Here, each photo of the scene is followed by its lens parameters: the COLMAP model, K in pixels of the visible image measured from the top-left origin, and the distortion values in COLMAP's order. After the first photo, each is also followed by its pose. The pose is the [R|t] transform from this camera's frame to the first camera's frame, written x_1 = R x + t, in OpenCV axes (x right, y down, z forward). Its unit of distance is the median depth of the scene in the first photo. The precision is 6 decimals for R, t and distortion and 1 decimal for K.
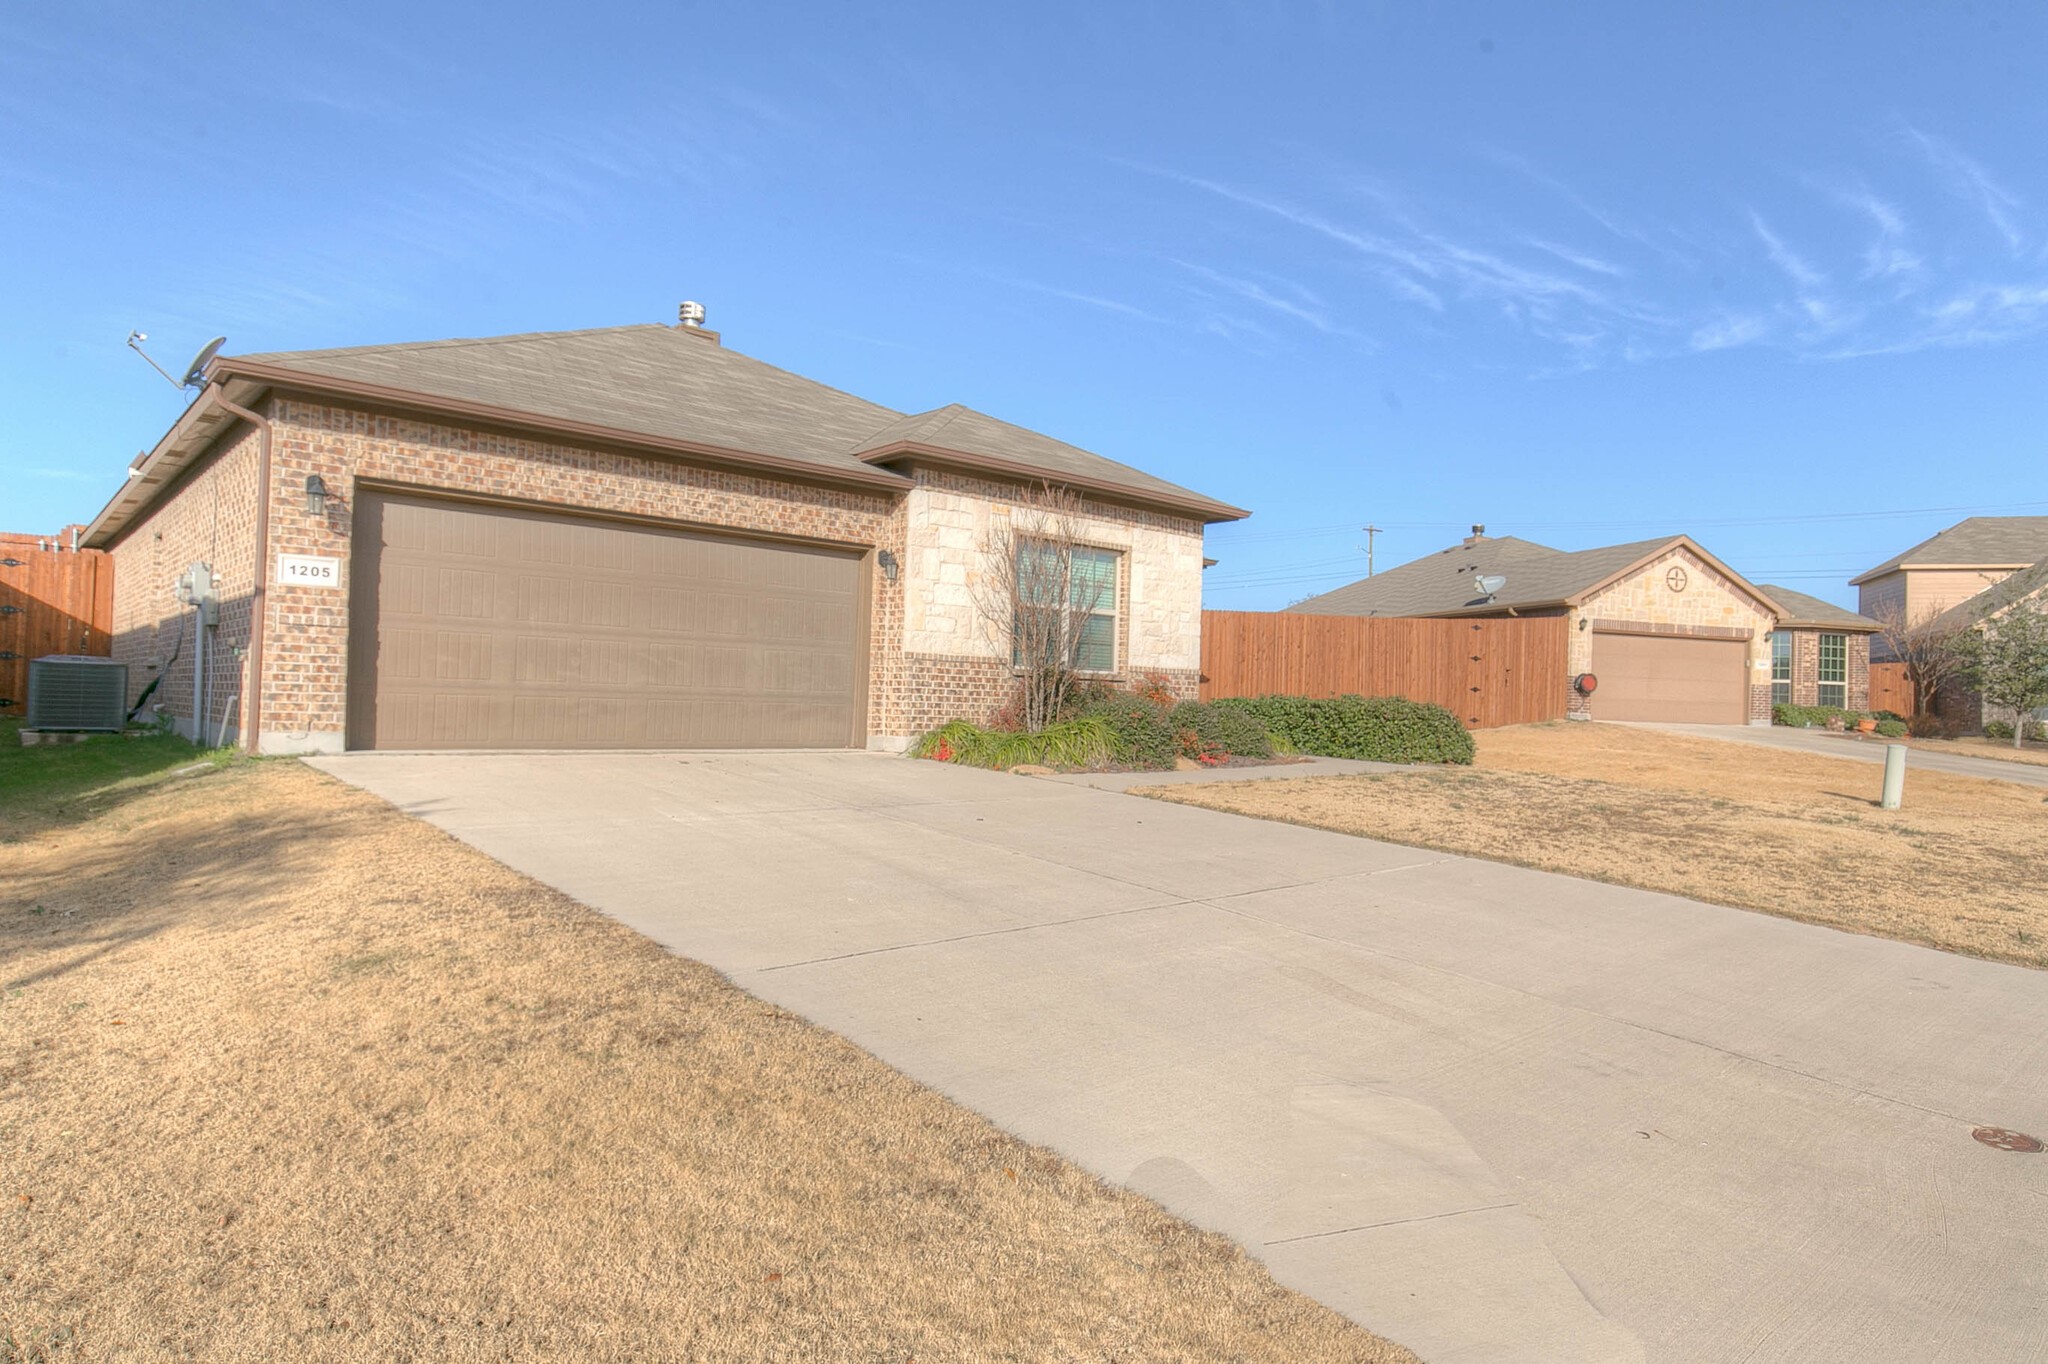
lens RADIAL K [[1202.2, 0, 1024.0], [0, 1202.2, 682.0], [0, 0, 1]] dist [-0.000902, -0.000382]
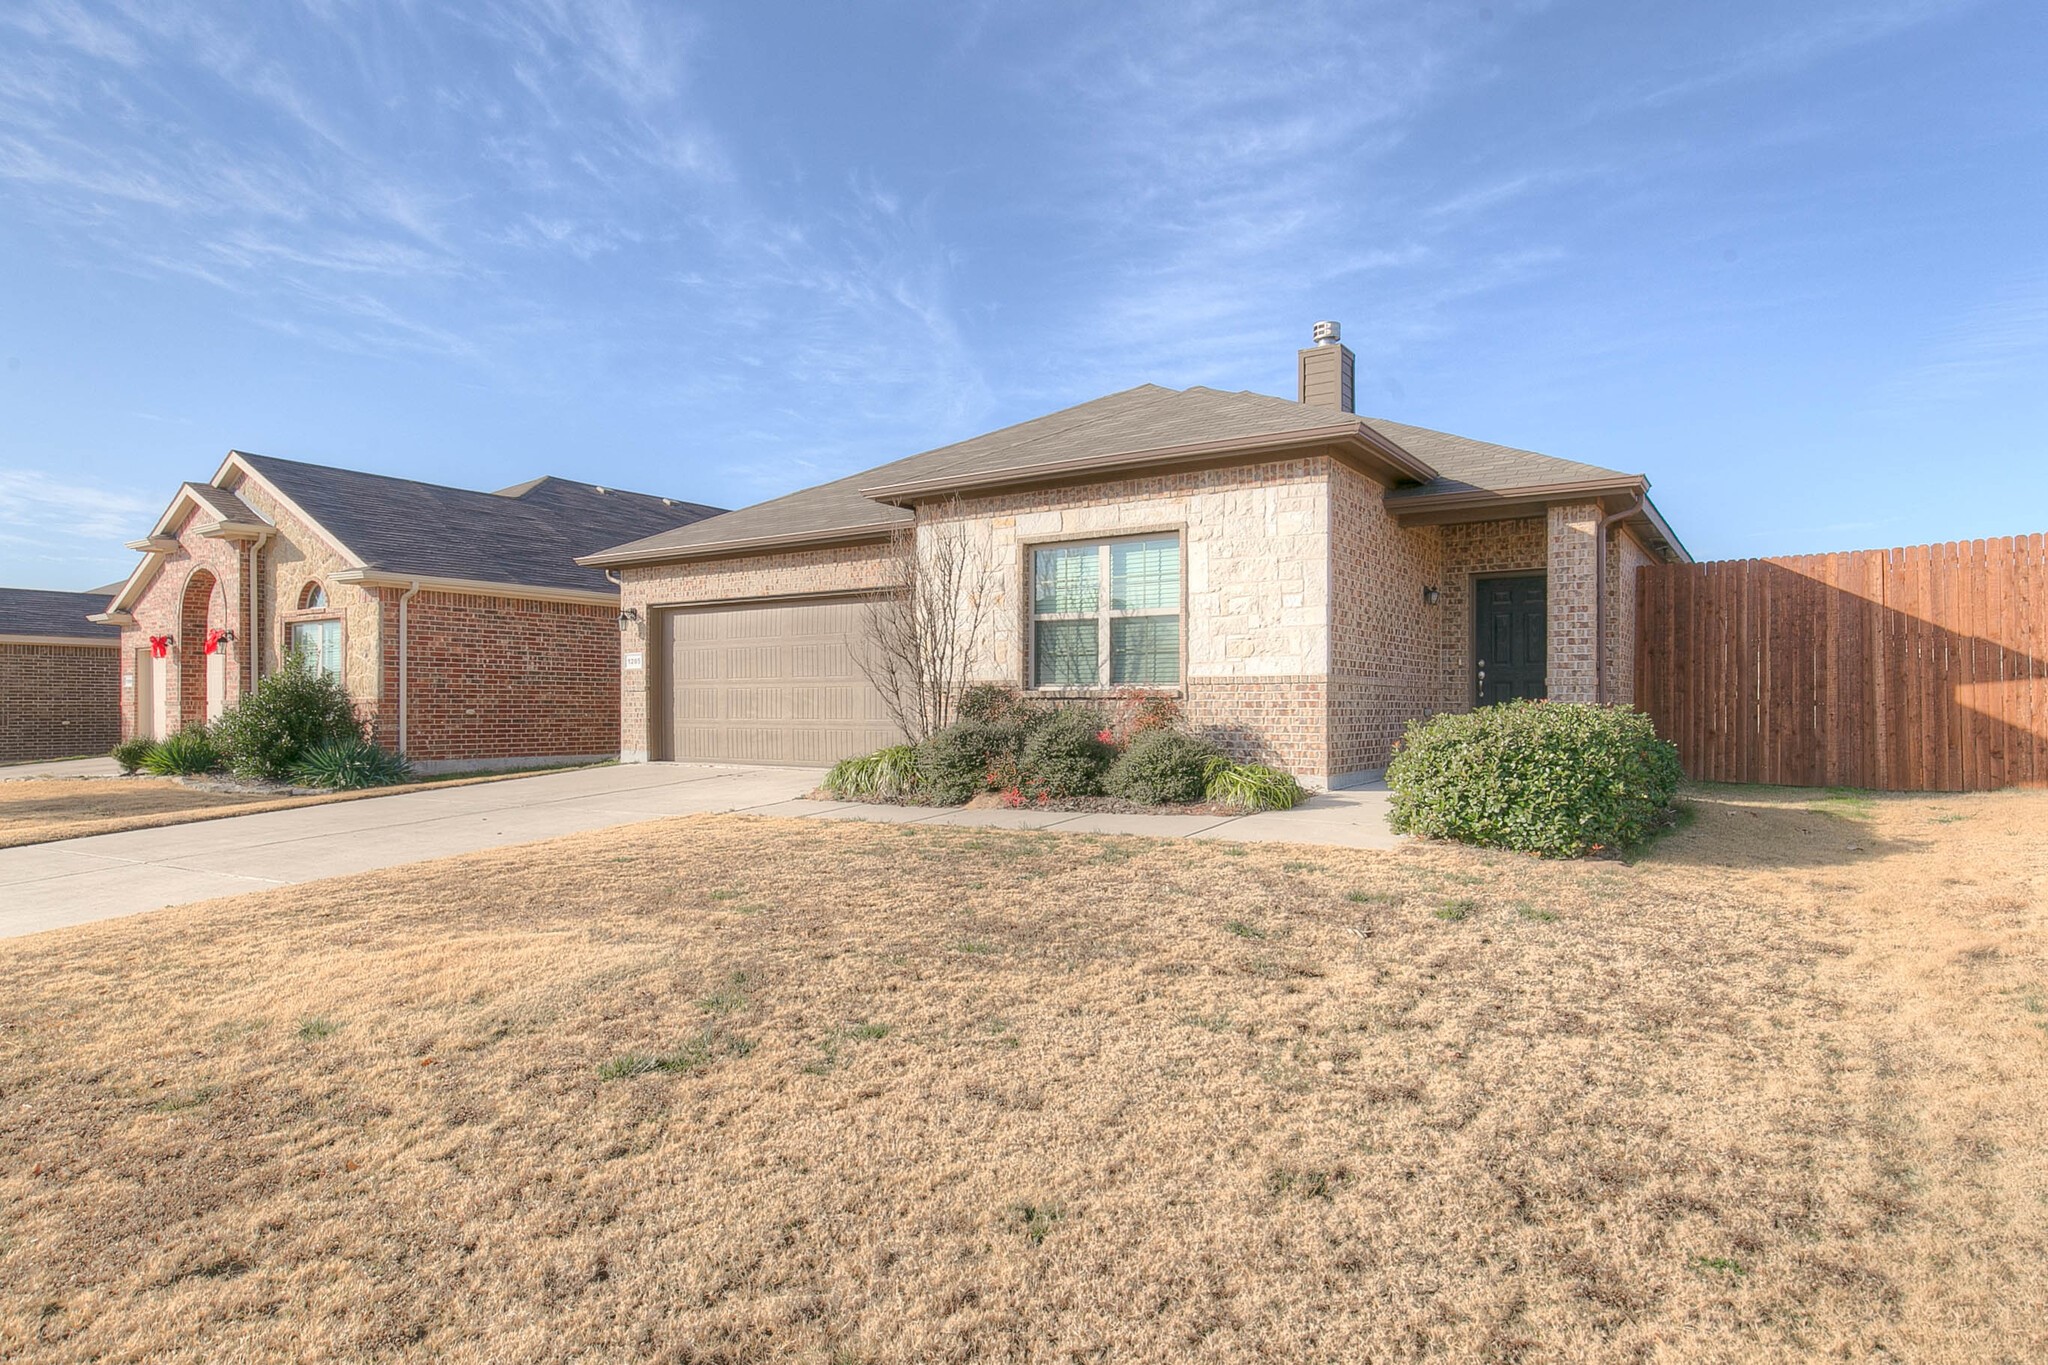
lens RADIAL K [[1139.9, 0, 1024.0], [0, 1139.9, 682.5], [0, 0, 1]] dist [0.003479, 0.000277]
pose [[0.253295, -0.051137, -0.966037, 0.905320], [0.023913, 0.998628, -0.046593, 0.025225], [0.967093, -0.011299, 0.254170, 0.848235]]
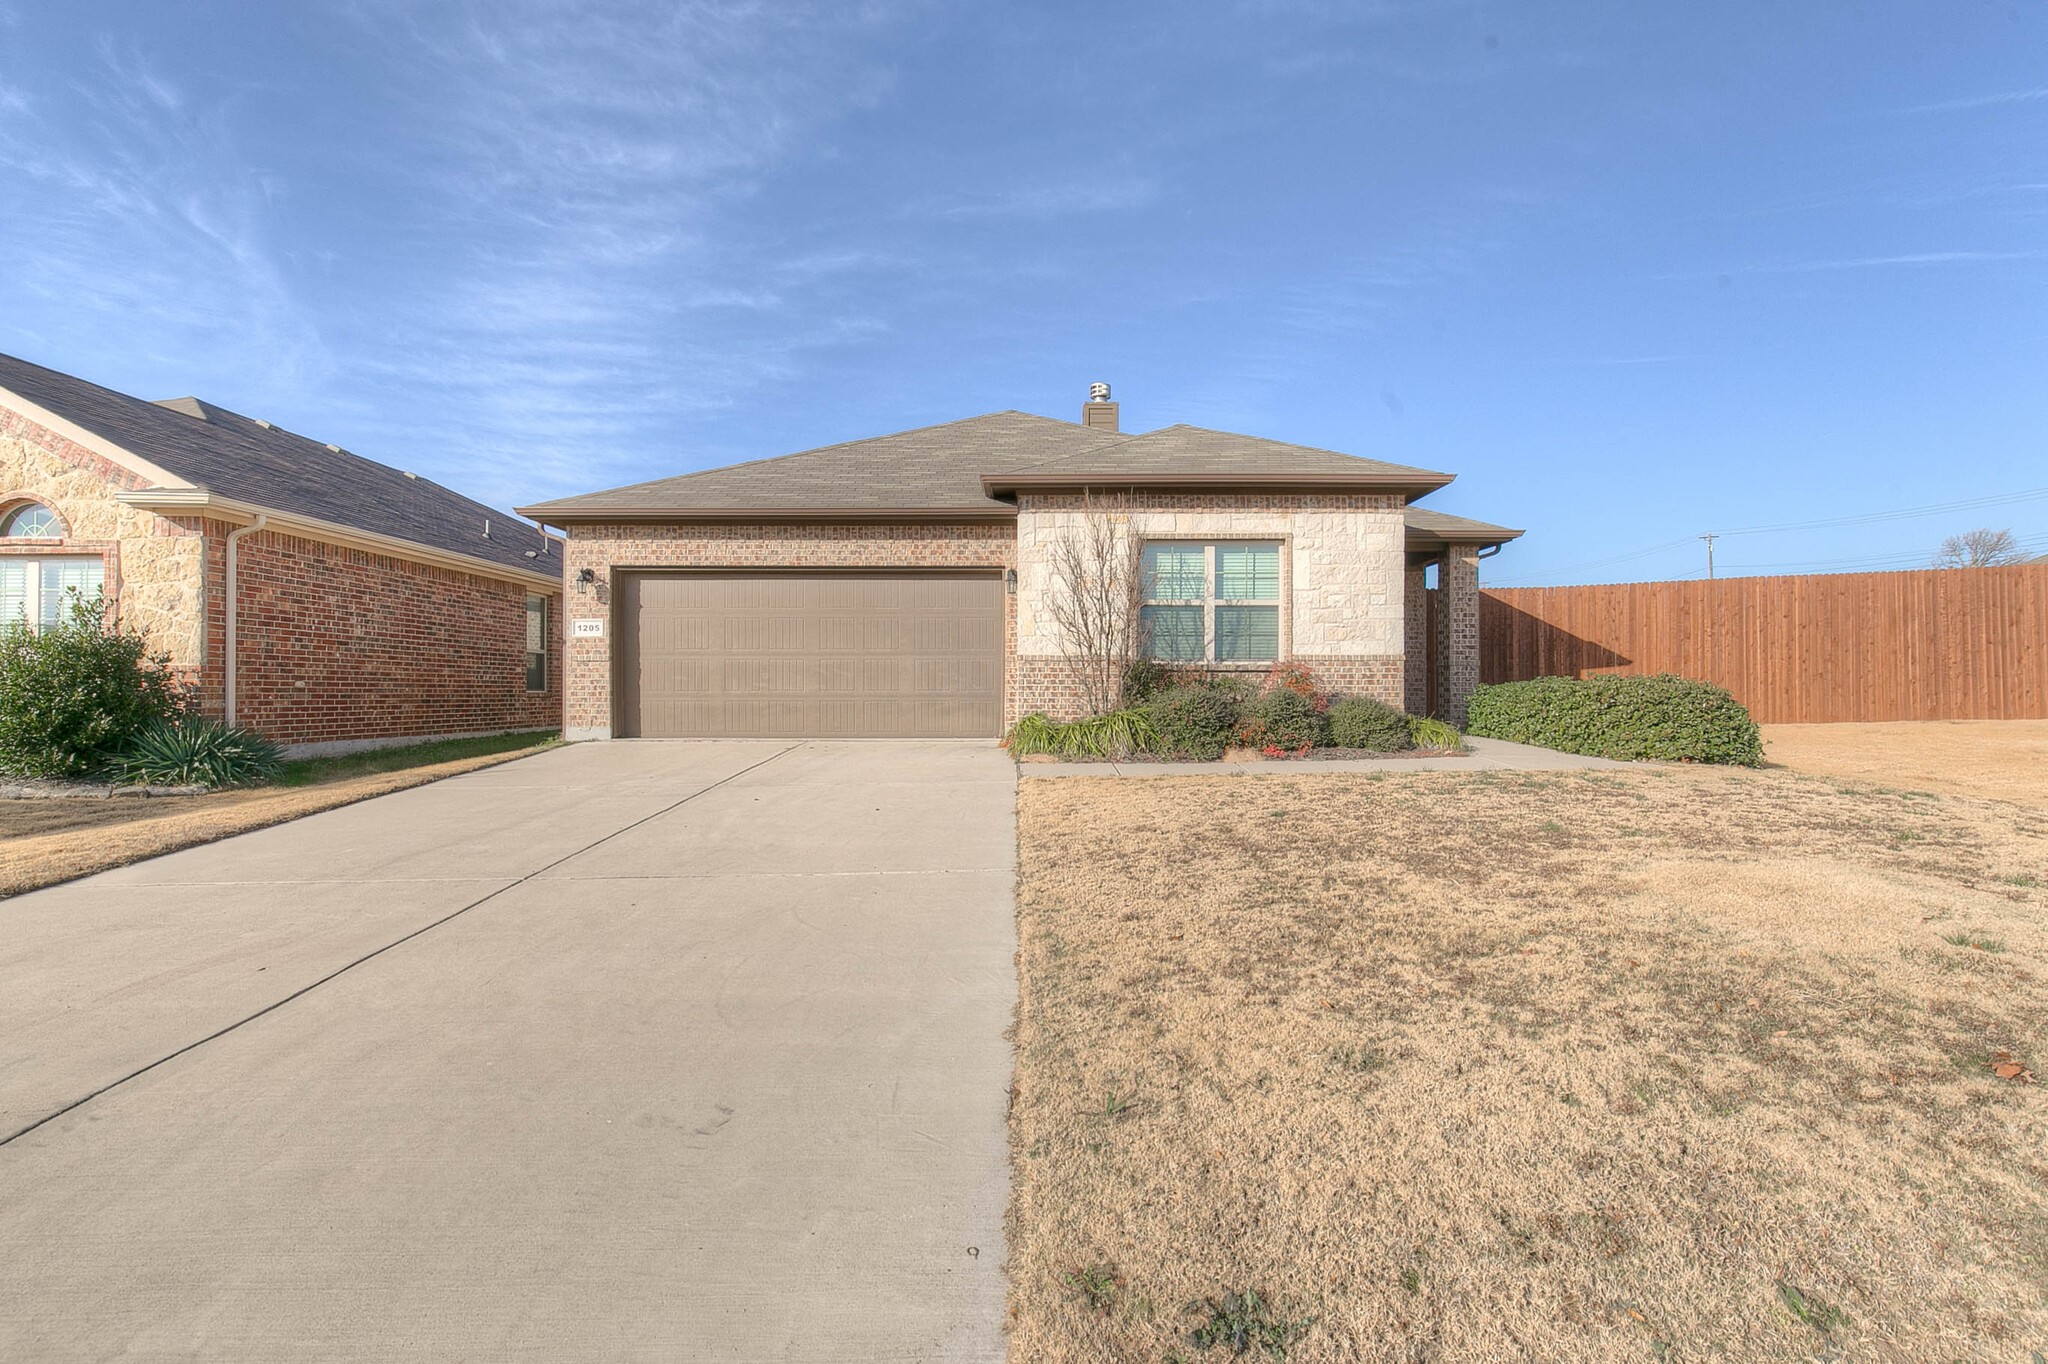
lens RADIAL K [[966.1, 0, 1024.0], [0, 966.1, 682.0], [0, 0, 1]] dist [-0.001626, -0.000089]
pose [[0.740677, -0.036784, -0.670854, 0.537463], [0.033603, 0.999279, -0.017692, 0.017824], [0.671021, -0.009439, 0.741379, 0.319137]]
